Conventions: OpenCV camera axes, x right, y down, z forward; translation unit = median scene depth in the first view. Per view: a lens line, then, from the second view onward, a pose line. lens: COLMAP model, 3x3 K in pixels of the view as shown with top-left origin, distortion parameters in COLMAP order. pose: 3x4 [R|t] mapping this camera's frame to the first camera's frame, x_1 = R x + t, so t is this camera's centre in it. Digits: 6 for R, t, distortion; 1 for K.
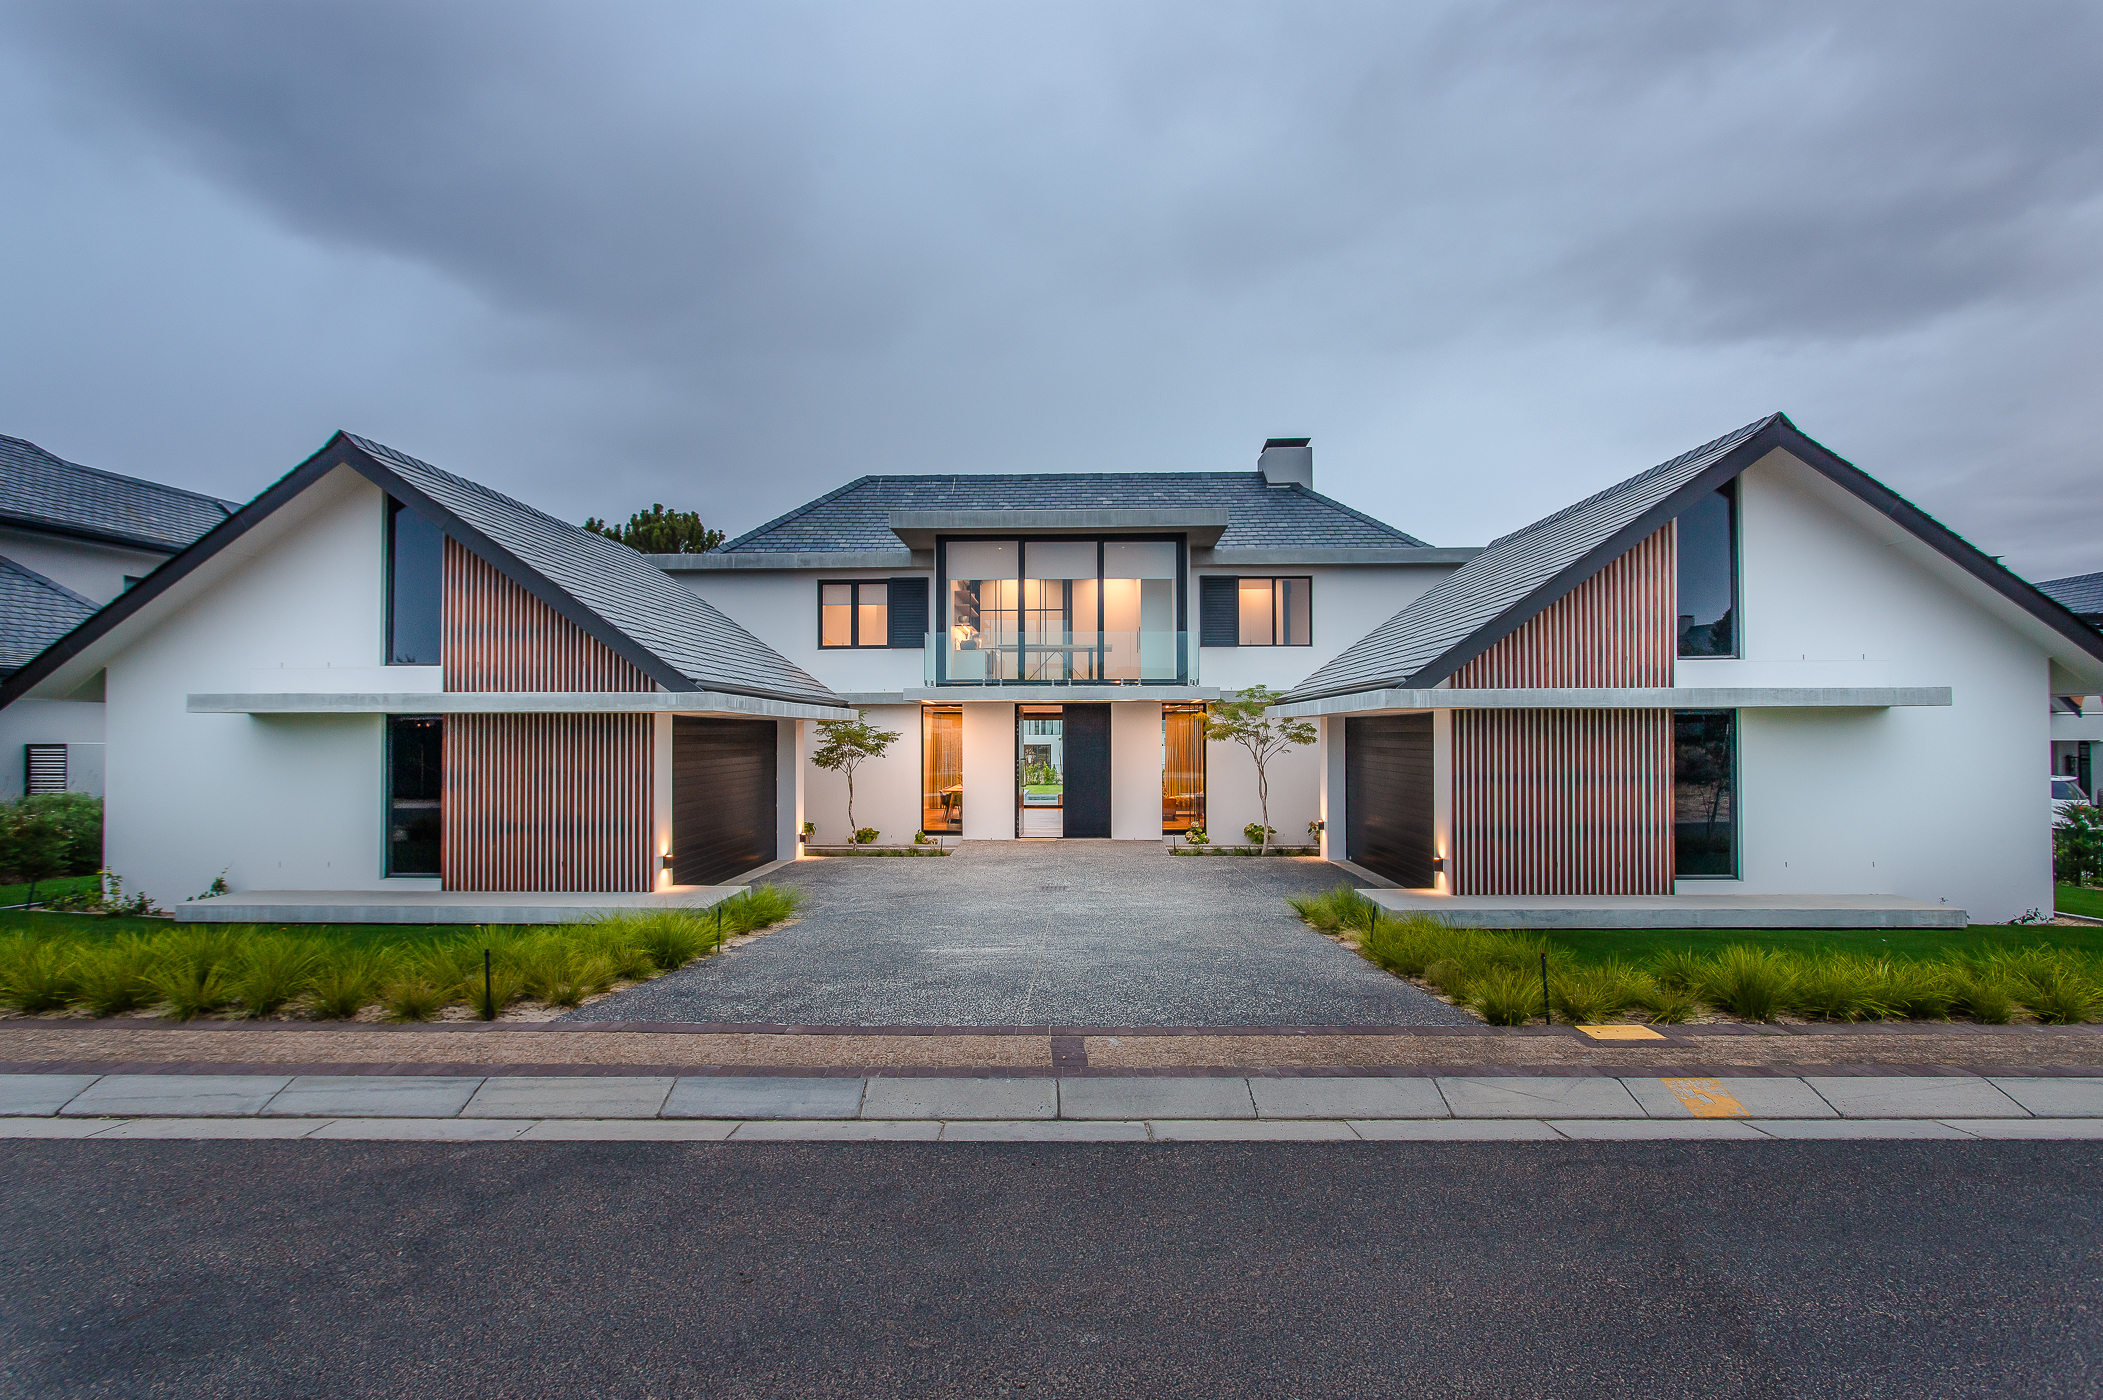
lens RADIAL K [[1037.1, 0, 1053.2], [0, 1037.1, 711.2], [0, 0, 1]] dist [-0.016944, 0.004311]
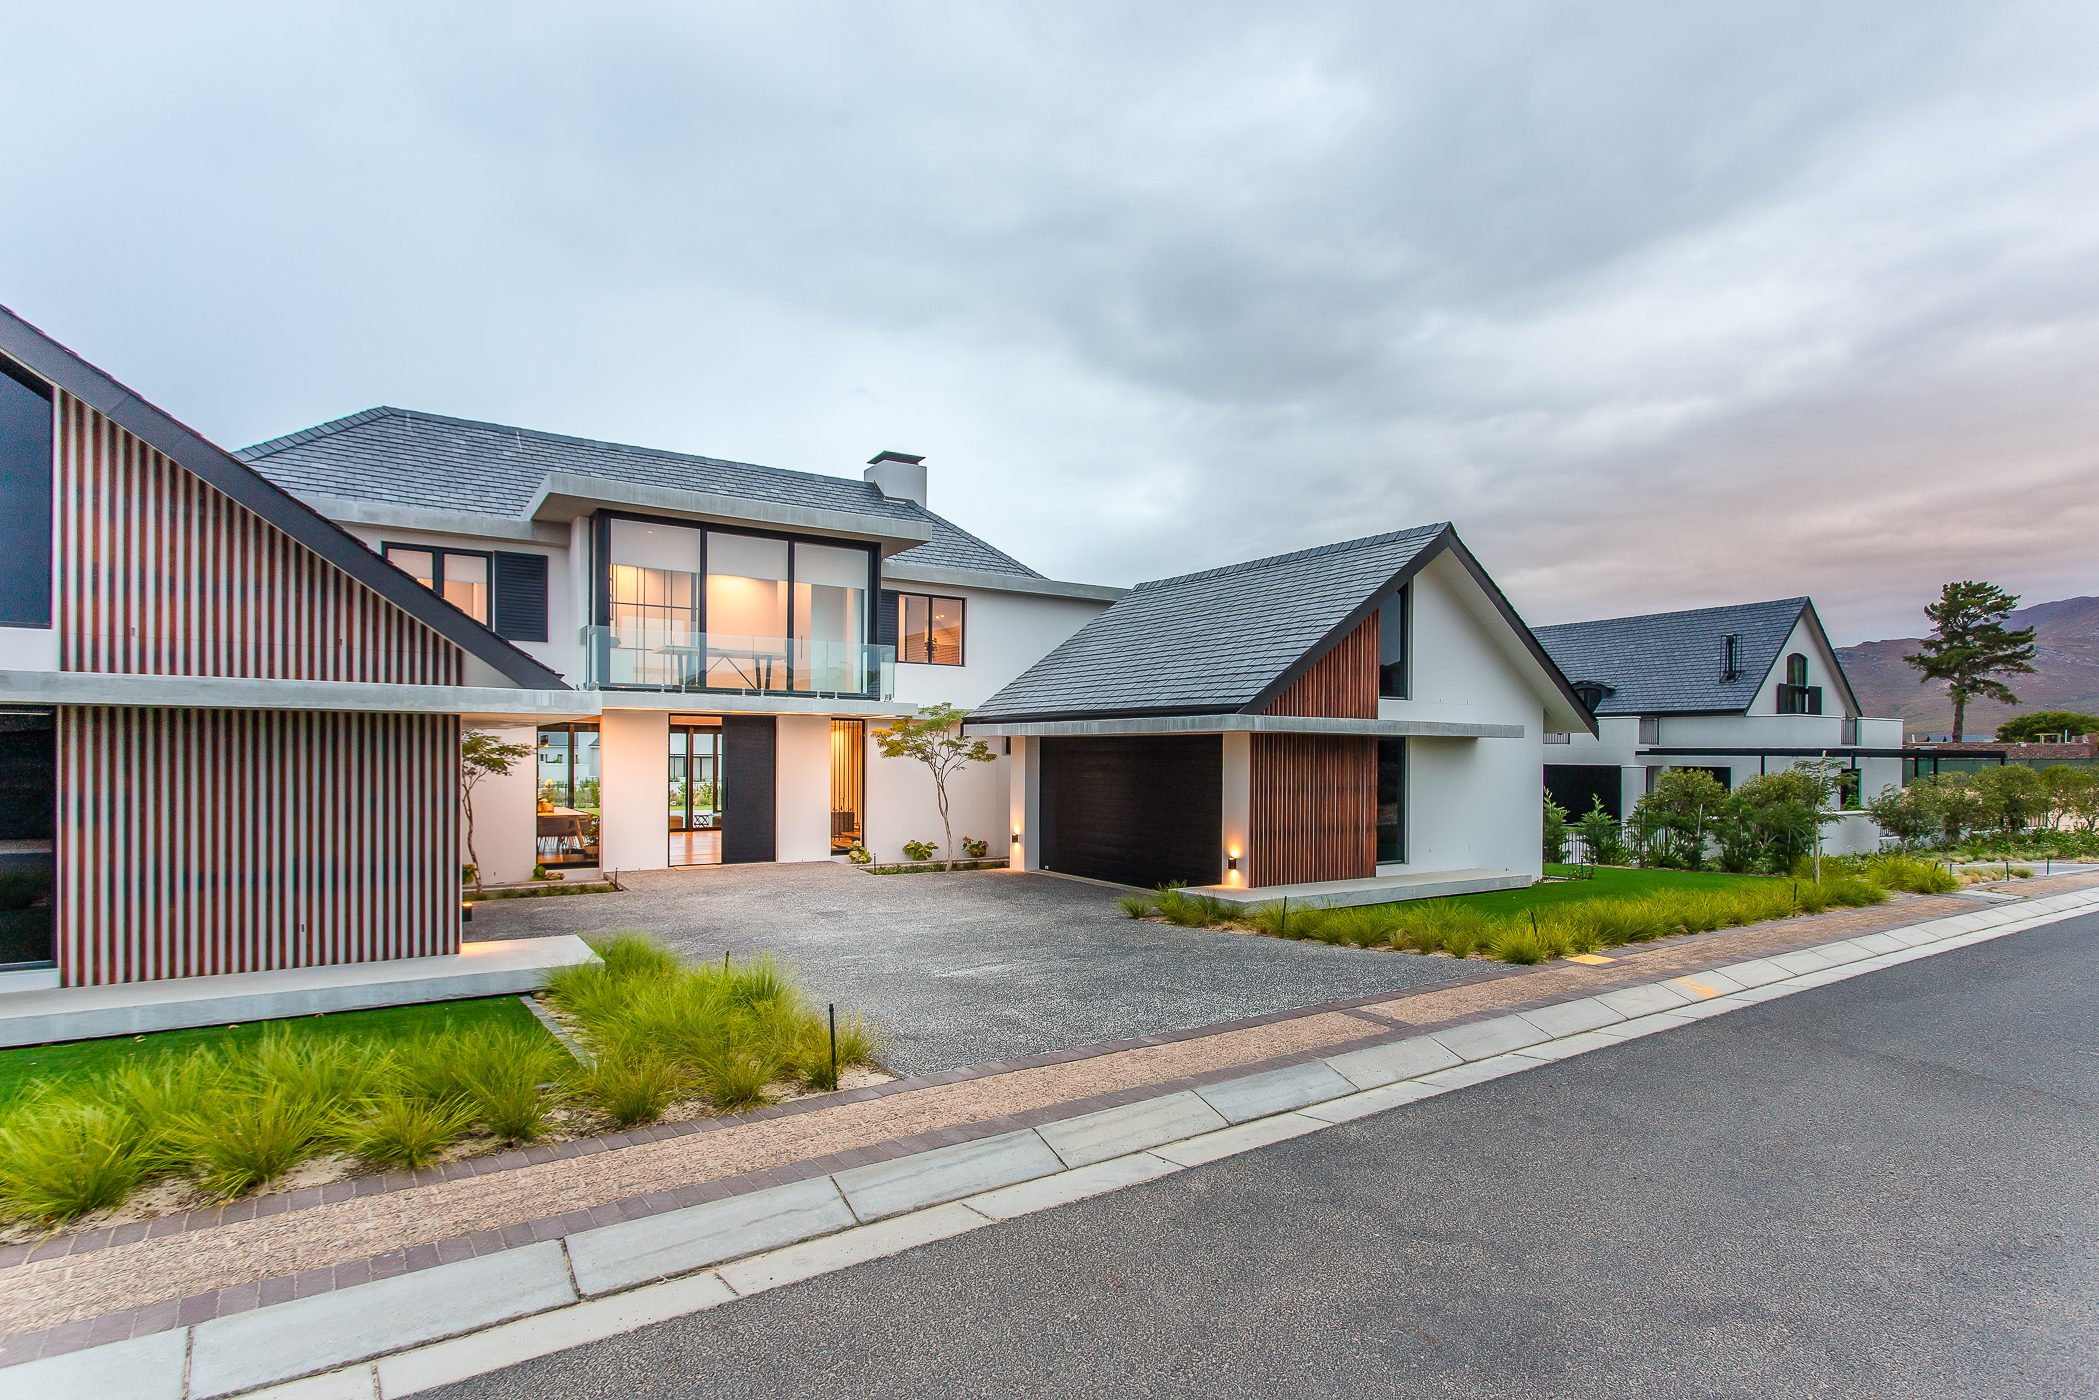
lens RADIAL K [[1095.2, 0, 1046.7], [0, 1095.2, 756.5], [0, 0, 1]] dist [0.003796, 0.002169]
pose [[0.808175, 0.007639, 0.588892, -0.444307], [-0.023391, 0.999543, 0.019135, 0.005637], [-0.588477, -0.029240, 0.807985, 0.093763]]
